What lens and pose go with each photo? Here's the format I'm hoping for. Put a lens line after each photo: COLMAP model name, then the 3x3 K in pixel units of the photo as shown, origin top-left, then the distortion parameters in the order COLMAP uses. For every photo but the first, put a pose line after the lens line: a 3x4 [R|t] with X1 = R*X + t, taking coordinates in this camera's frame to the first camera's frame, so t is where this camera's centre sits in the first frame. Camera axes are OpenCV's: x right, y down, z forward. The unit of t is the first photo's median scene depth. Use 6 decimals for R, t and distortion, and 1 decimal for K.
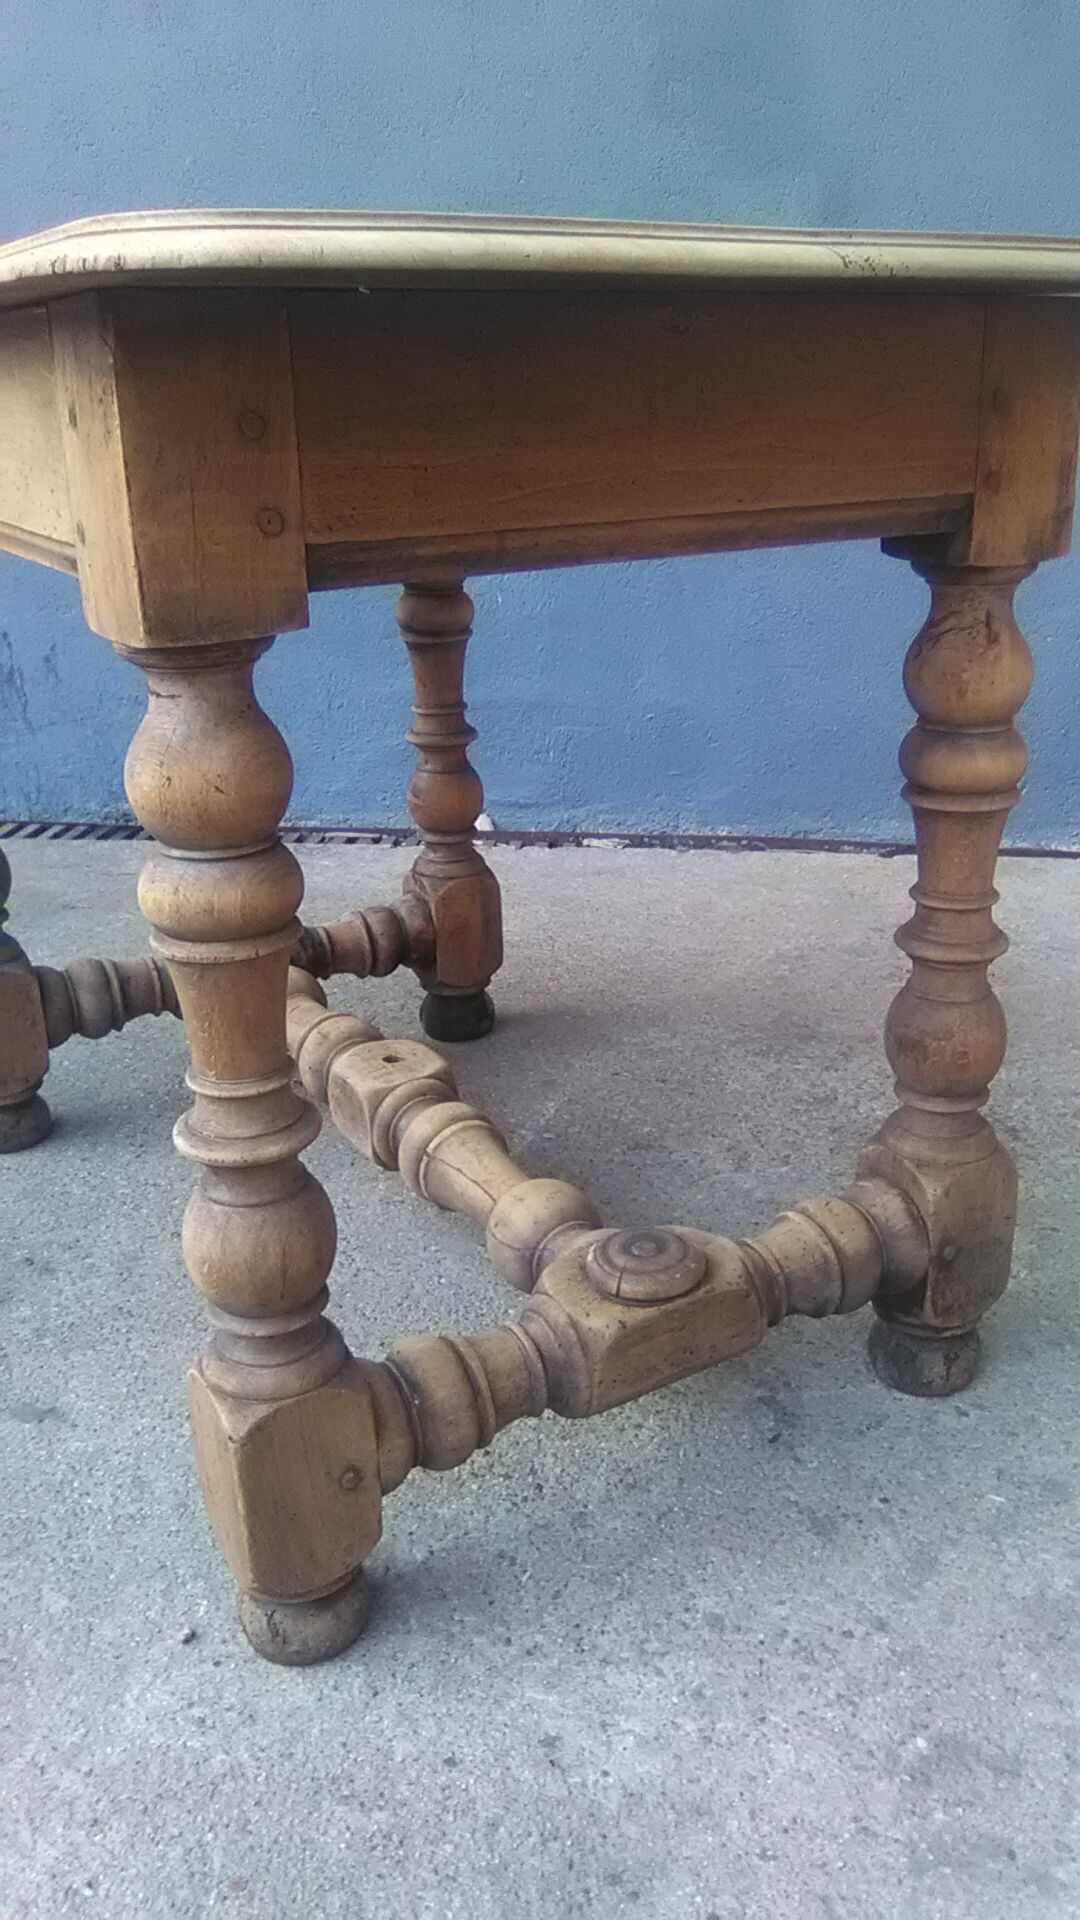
lens RADIAL K [[1592.7, 0, 543.6], [0, 1592.7, 971.3], [0, 0, 1]] dist [-0.056890, 0.003628]
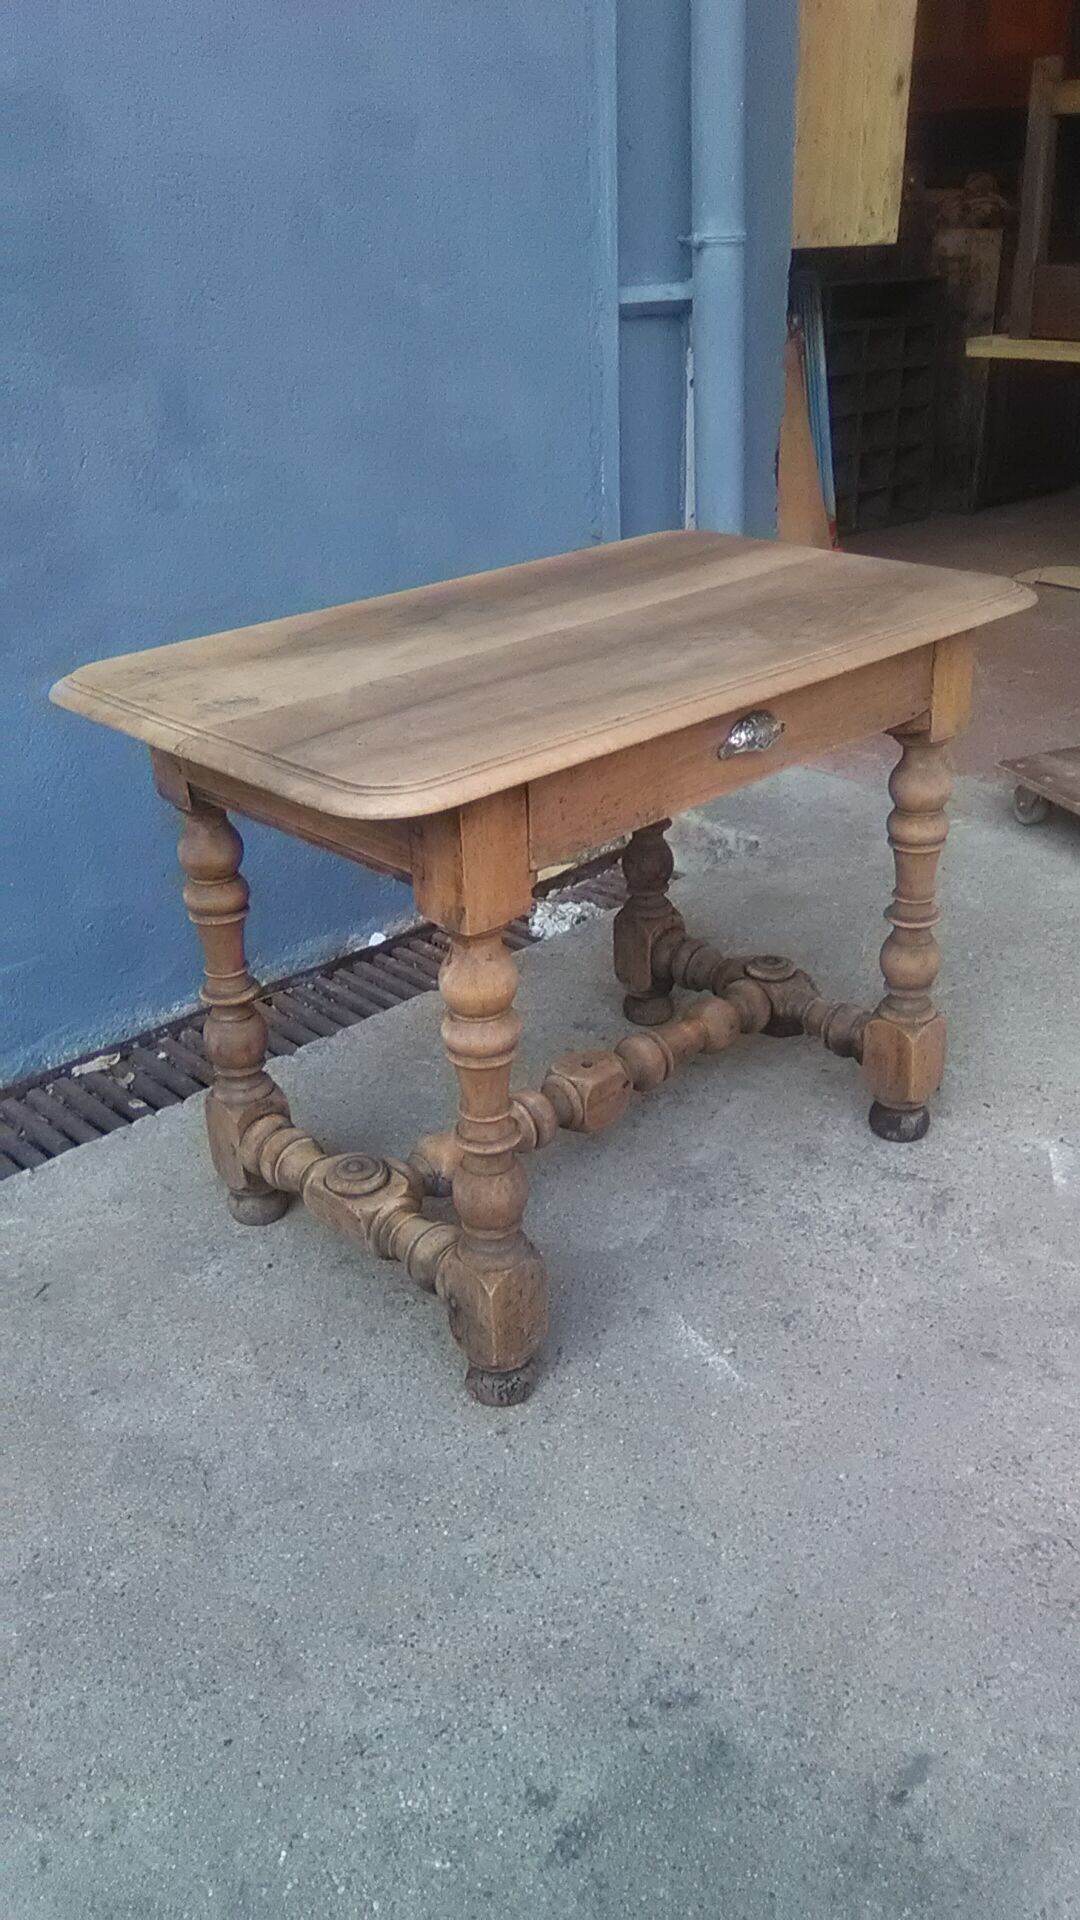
lens RADIAL K [[1587.5, 0, 544.8], [0, 1587.5, 989.2], [0, 0, 1]] dist [-0.041924, -0.058505]
pose [[0.615506, -0.361057, 0.700564, -1.208504], [0.302598, 0.929026, 0.212943, -0.658039], [-0.727727, 0.080922, 0.681077, 0.391083]]
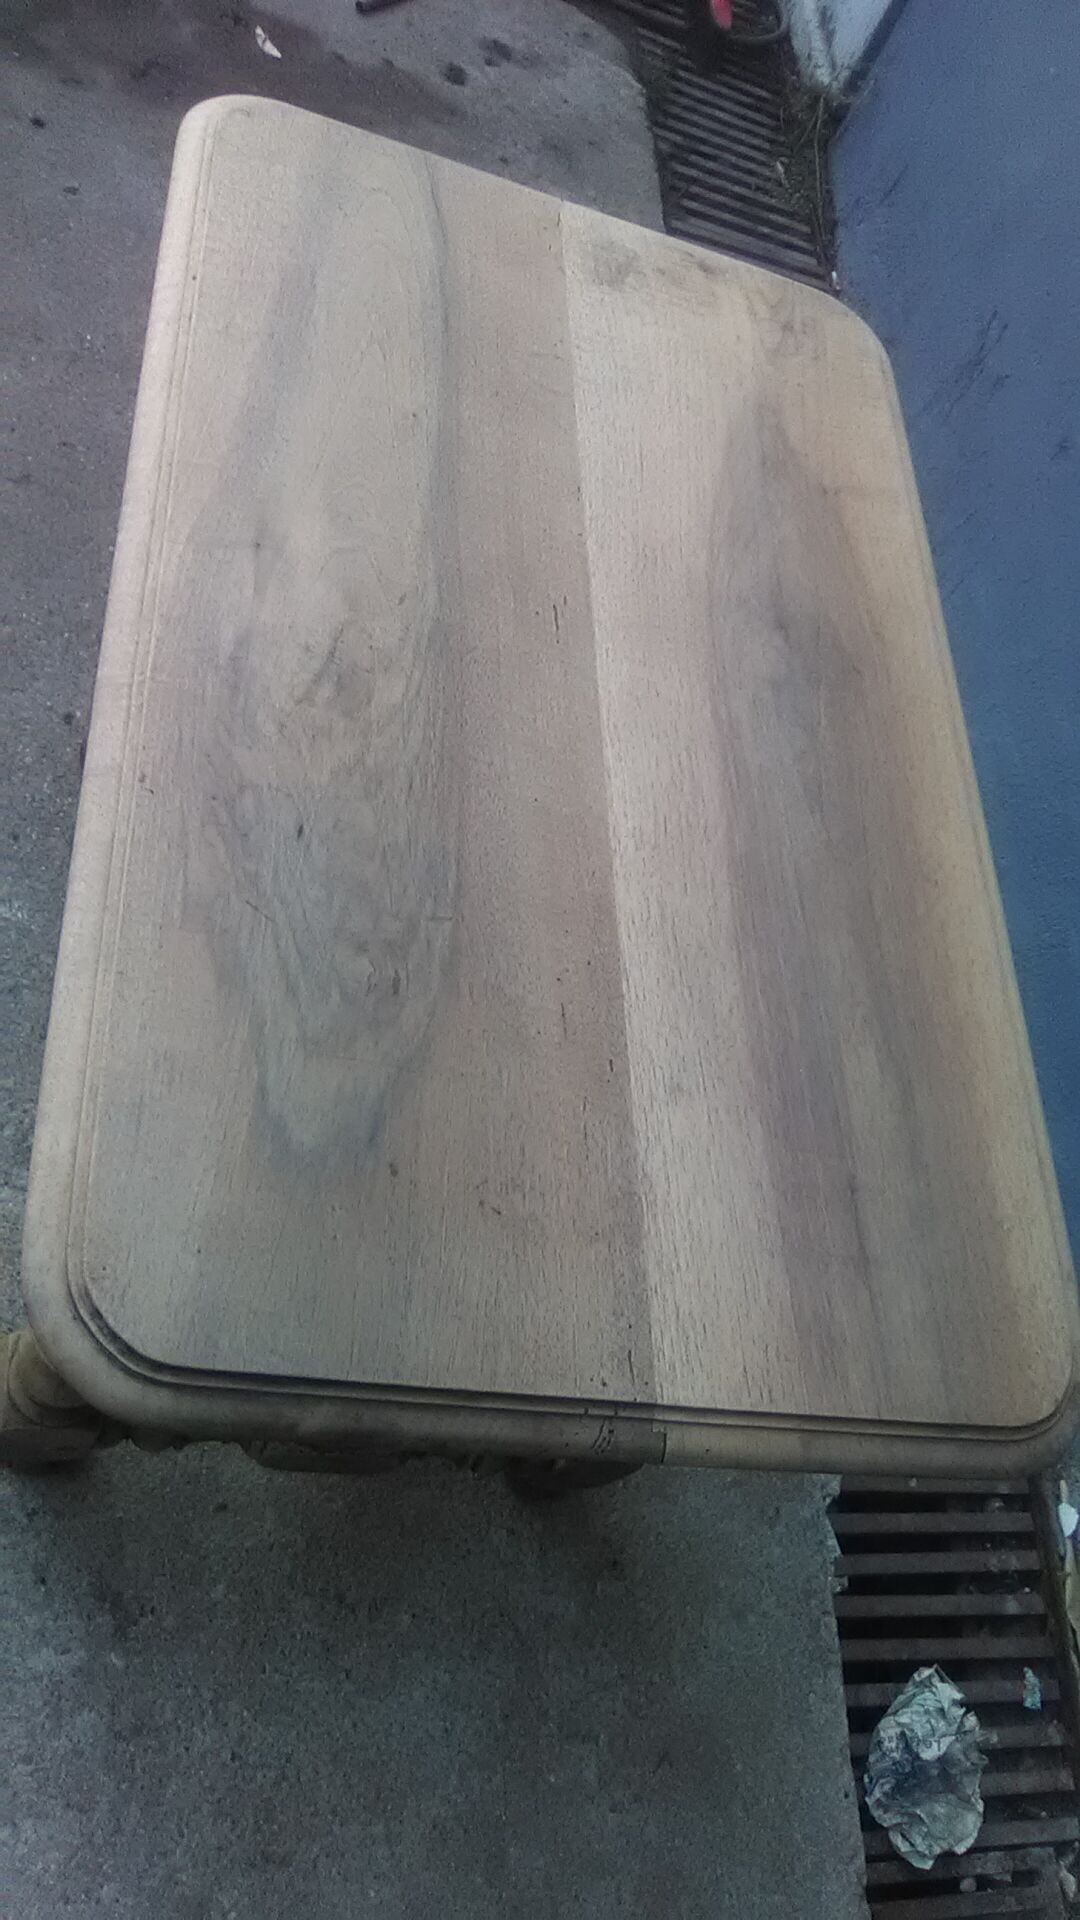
lens RADIAL K [[1583.8, 0, 540.0], [0, 1583.8, 960.0], [0, 0, 1]] dist [-0.052114, -0.005513]
pose [[0.177298, 0.895688, -0.407809, 0.793150], [-0.682502, 0.410444, 0.604753, -1.175301], [0.709053, 0.171109, 0.684080, 0.832015]]
